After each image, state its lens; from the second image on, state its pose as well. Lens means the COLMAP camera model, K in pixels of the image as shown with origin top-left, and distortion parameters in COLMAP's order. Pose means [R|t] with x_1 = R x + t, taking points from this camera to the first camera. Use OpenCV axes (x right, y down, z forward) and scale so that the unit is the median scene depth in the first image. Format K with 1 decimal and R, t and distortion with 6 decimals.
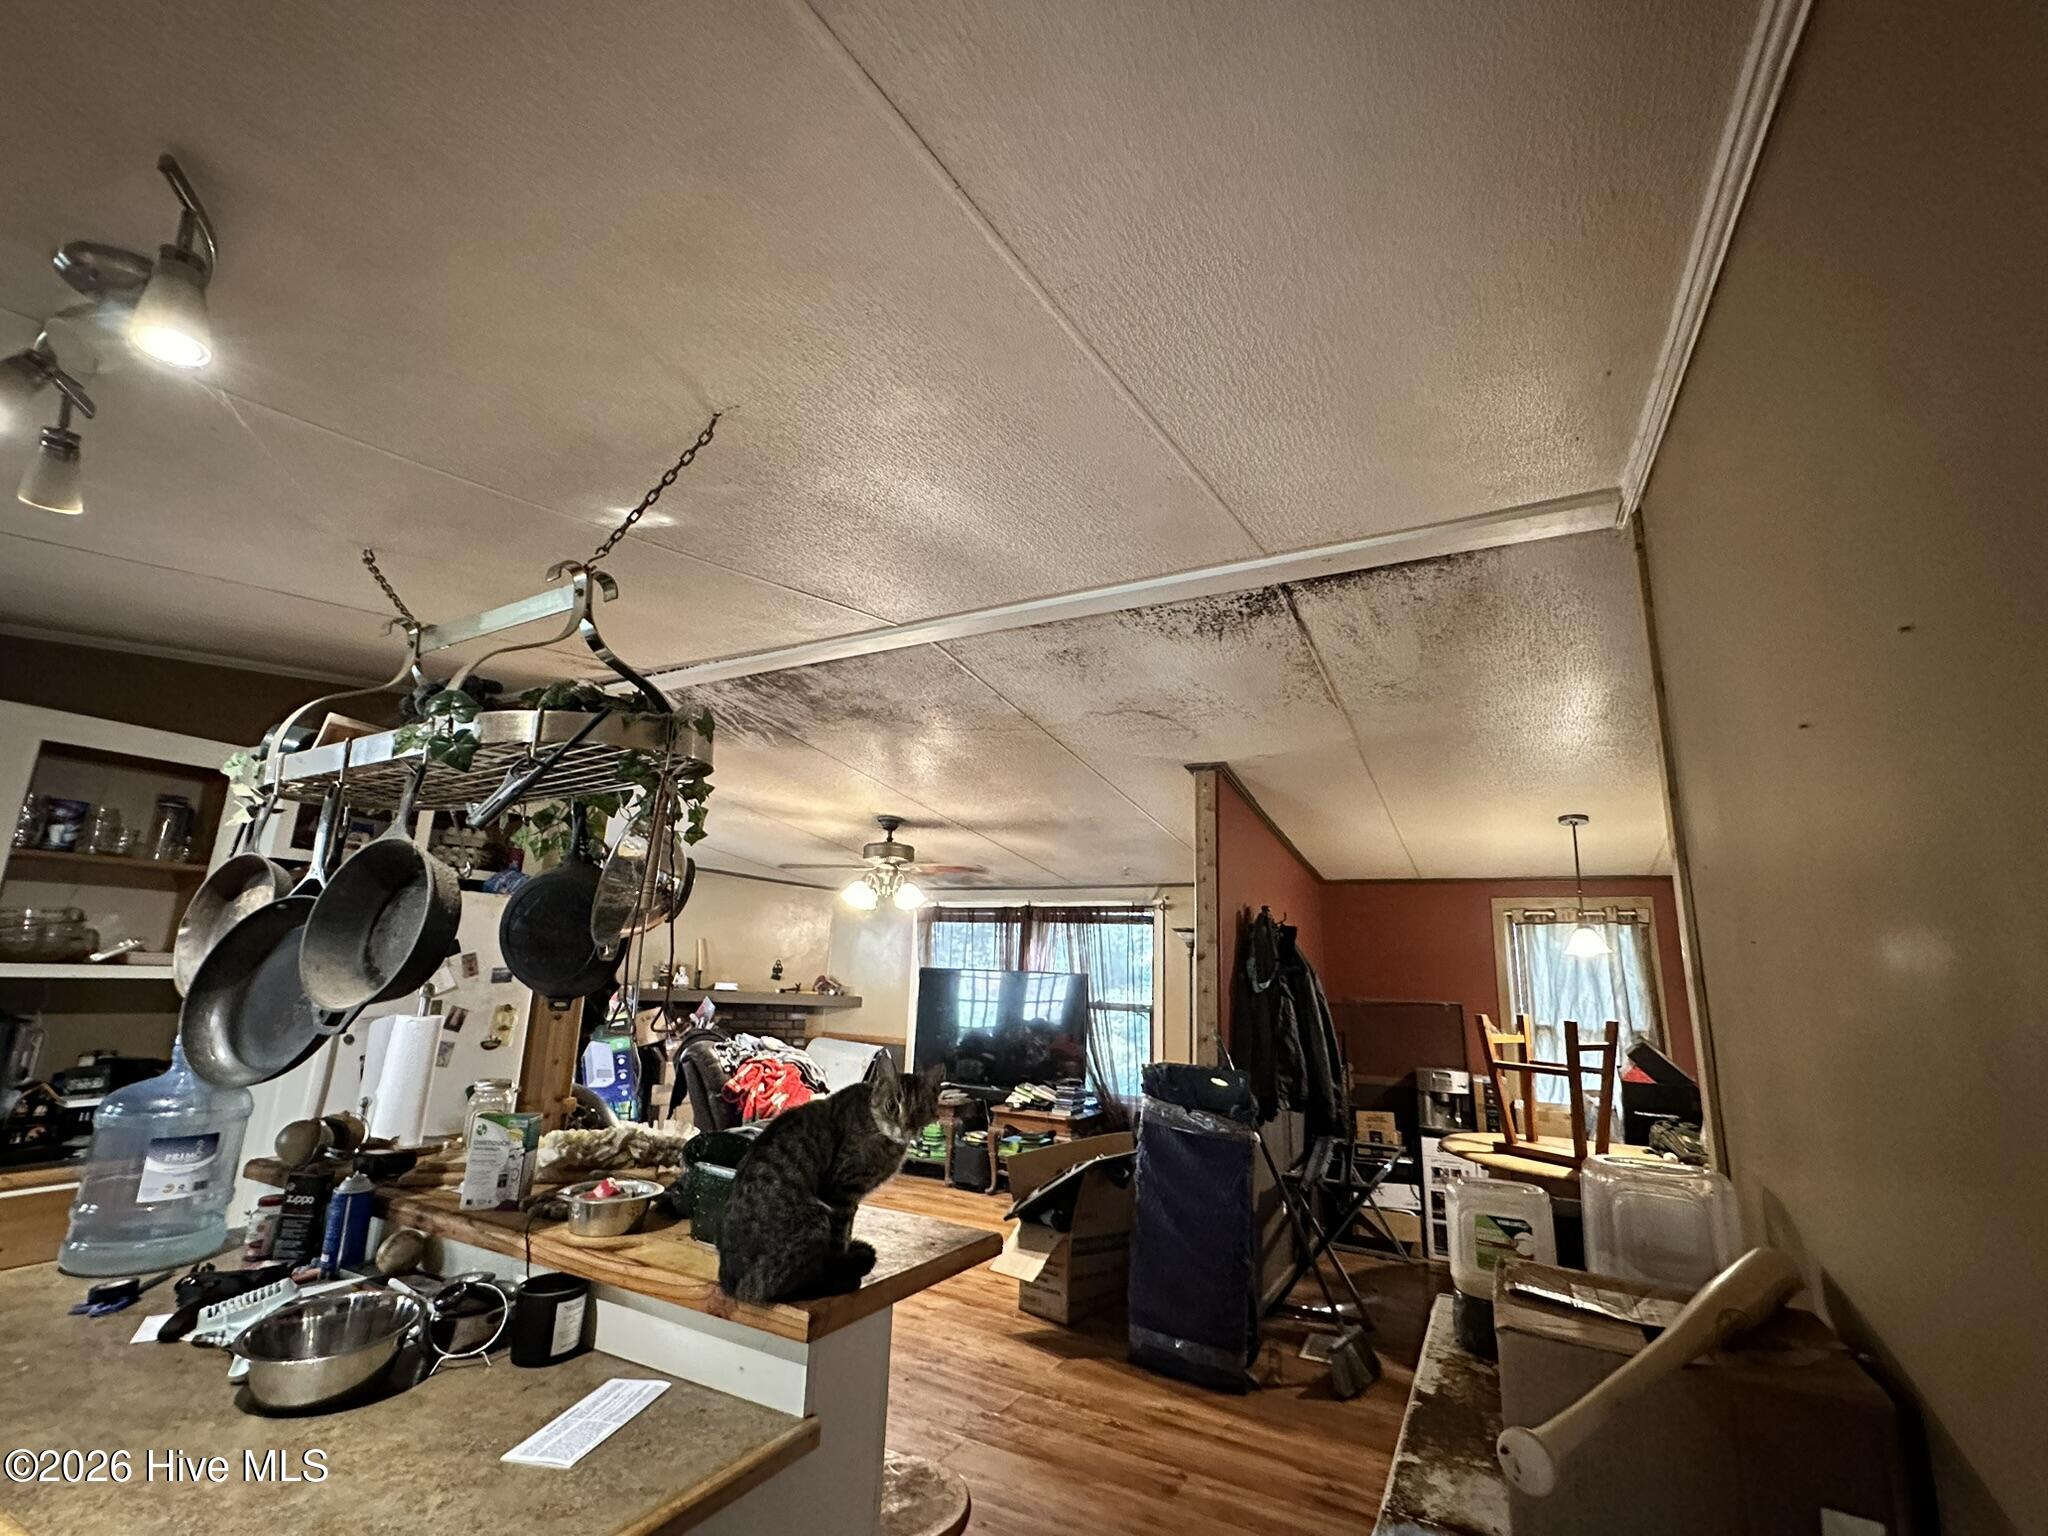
lens RADIAL K [[894.9, 0, 1018.5], [0, 894.9, 771.4], [0, 0, 1]] dist [-0.003063, 0.000704]
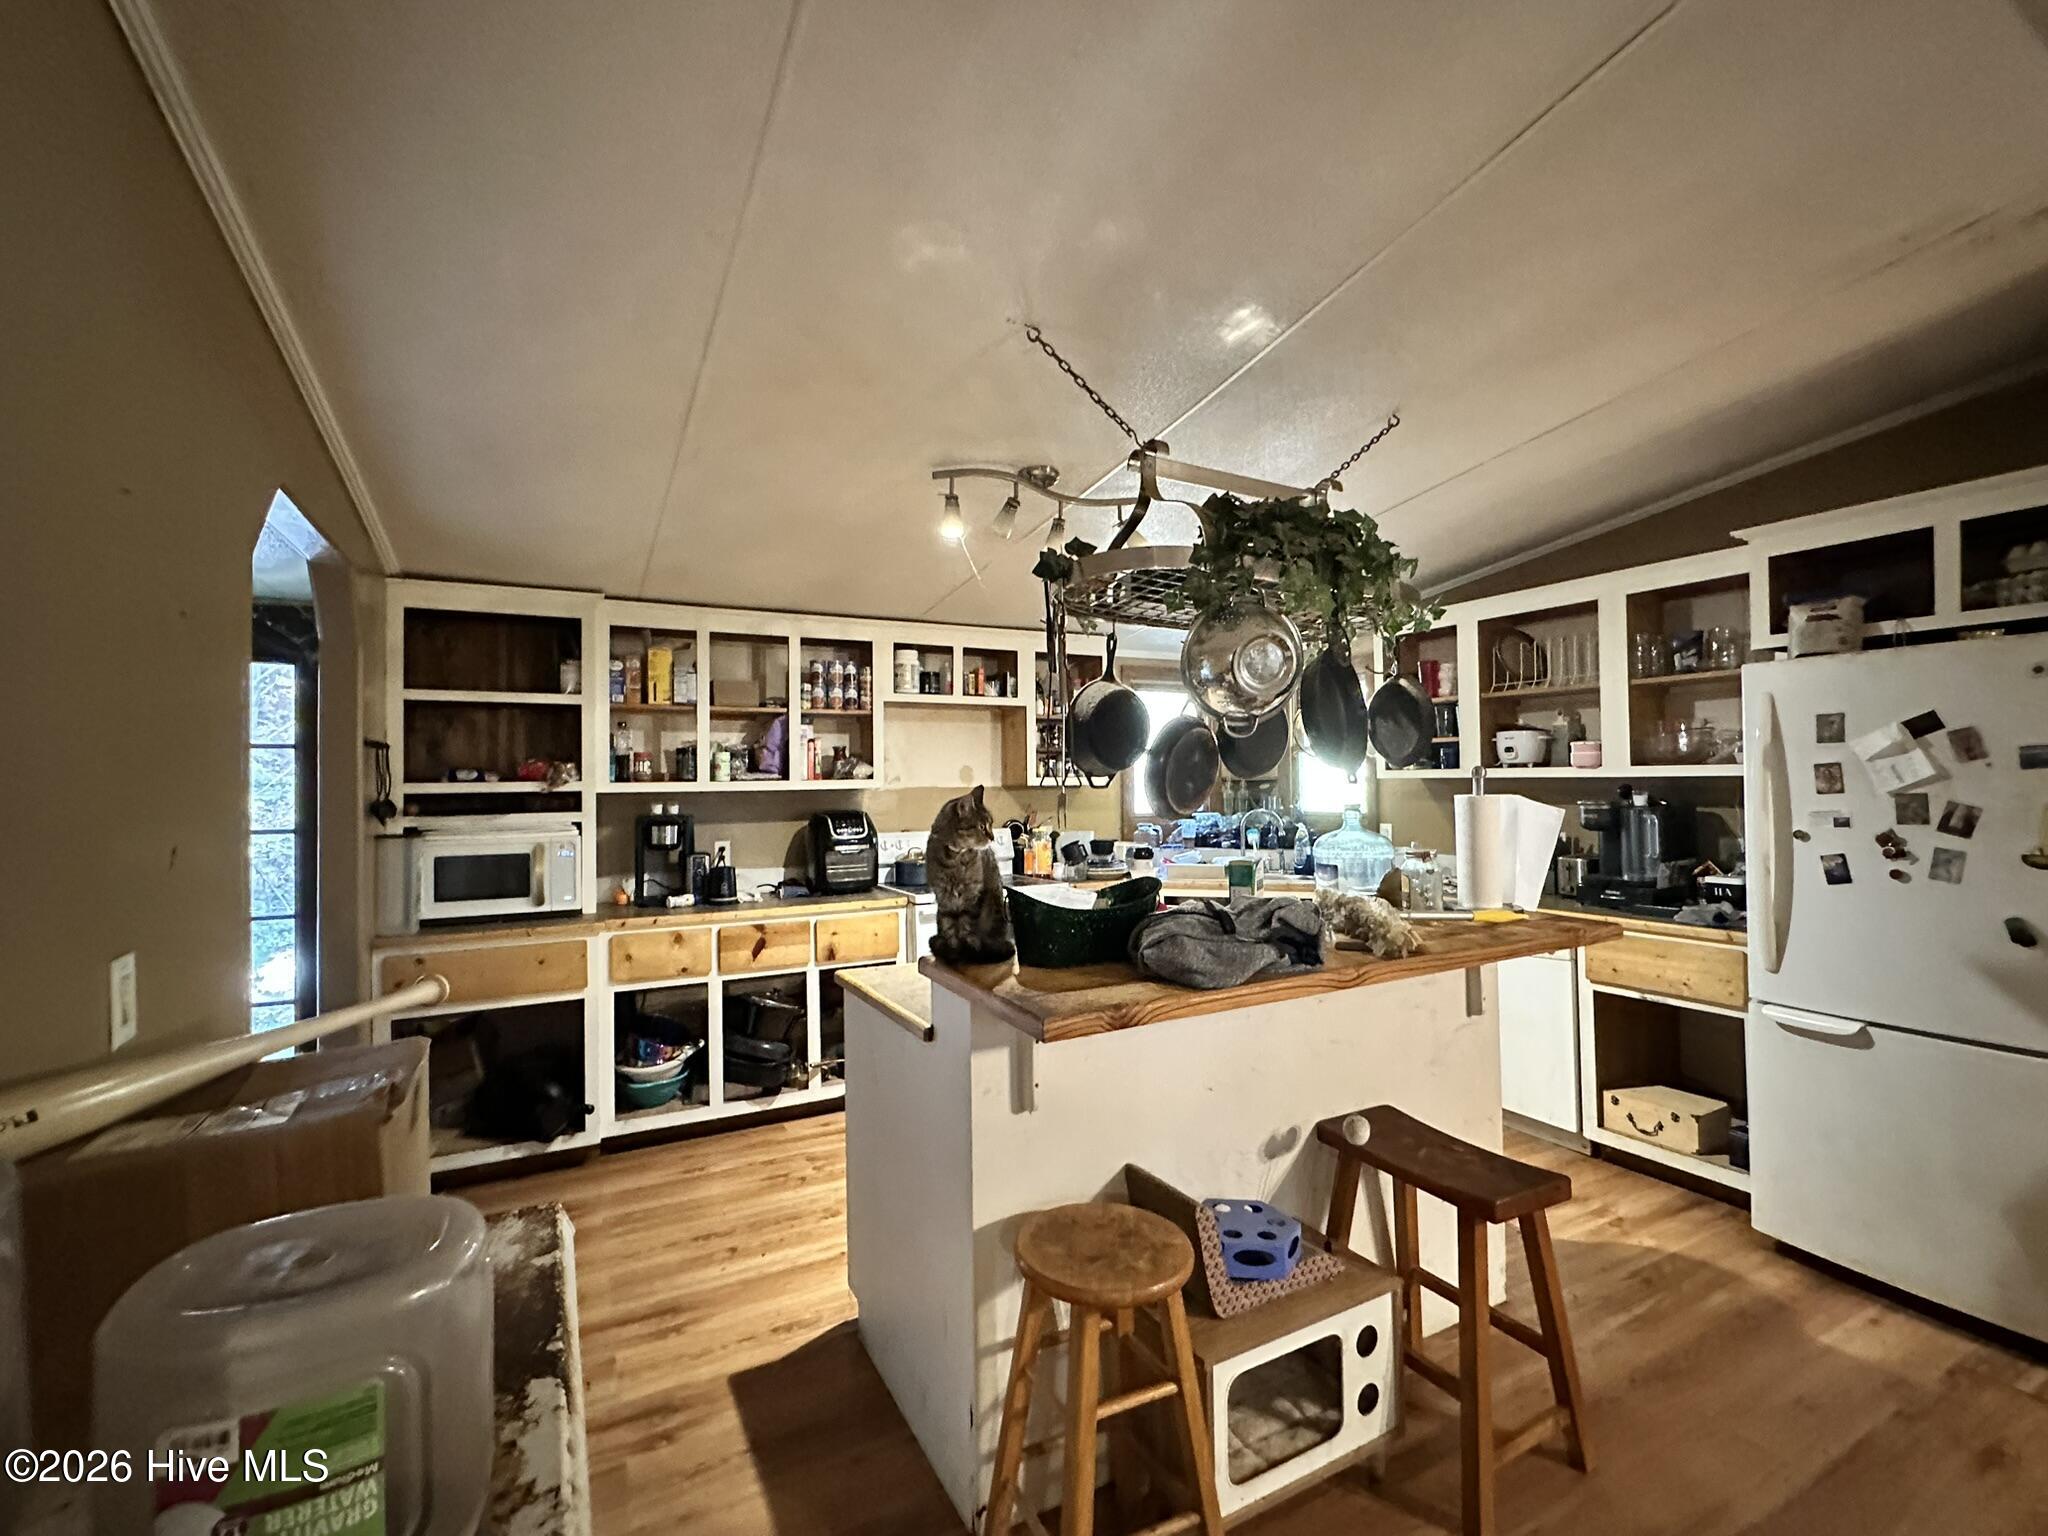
lens RADIAL K [[896.7, 0, 1014.5], [0, 896.7, 767.2], [0, 0, 1]] dist [-0.011333, 0.001215]
pose [[-0.554335, -0.039734, -0.831345, 0.187023], [0.176420, 0.970553, -0.164023, 0.111944], [0.813381, -0.237590, -0.531001, 0.393719]]
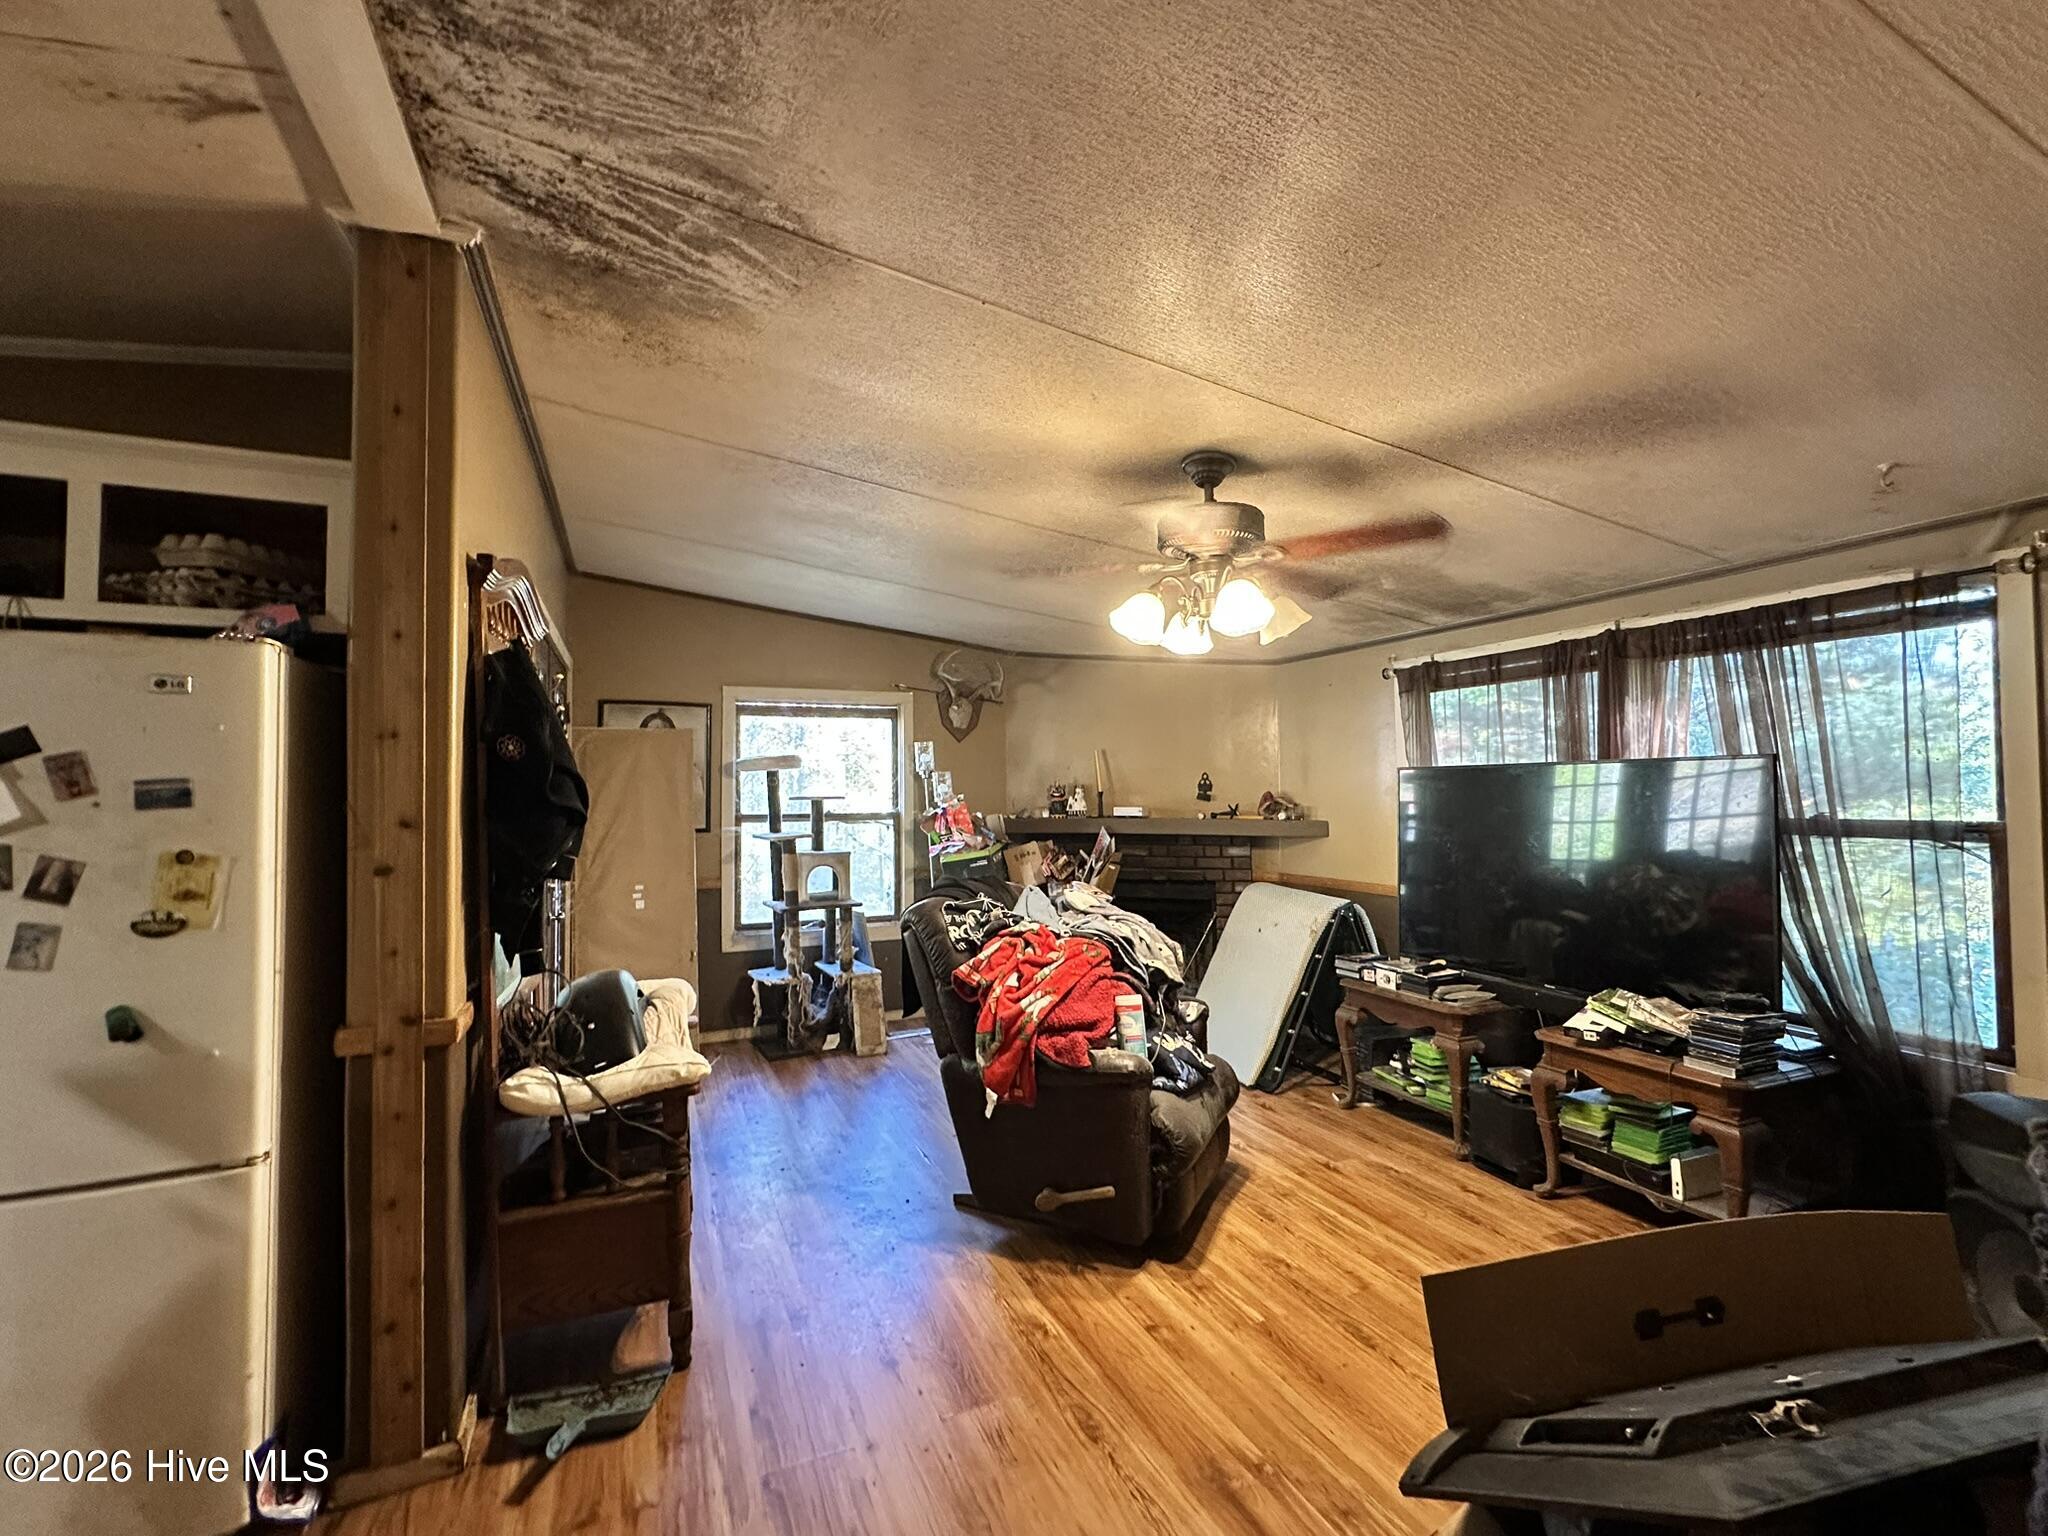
lens RADIAL K [[894.9, 0, 1018.5], [0, 894.9, 771.4], [0, 0, 1]] dist [-0.003063, 0.000704]
pose [[0.786267, -0.059441, -0.615021, 0.057958], [0.171751, 0.977161, 0.125131, 0.125750], [0.593537, -0.204017, 0.778519, 0.479456]]
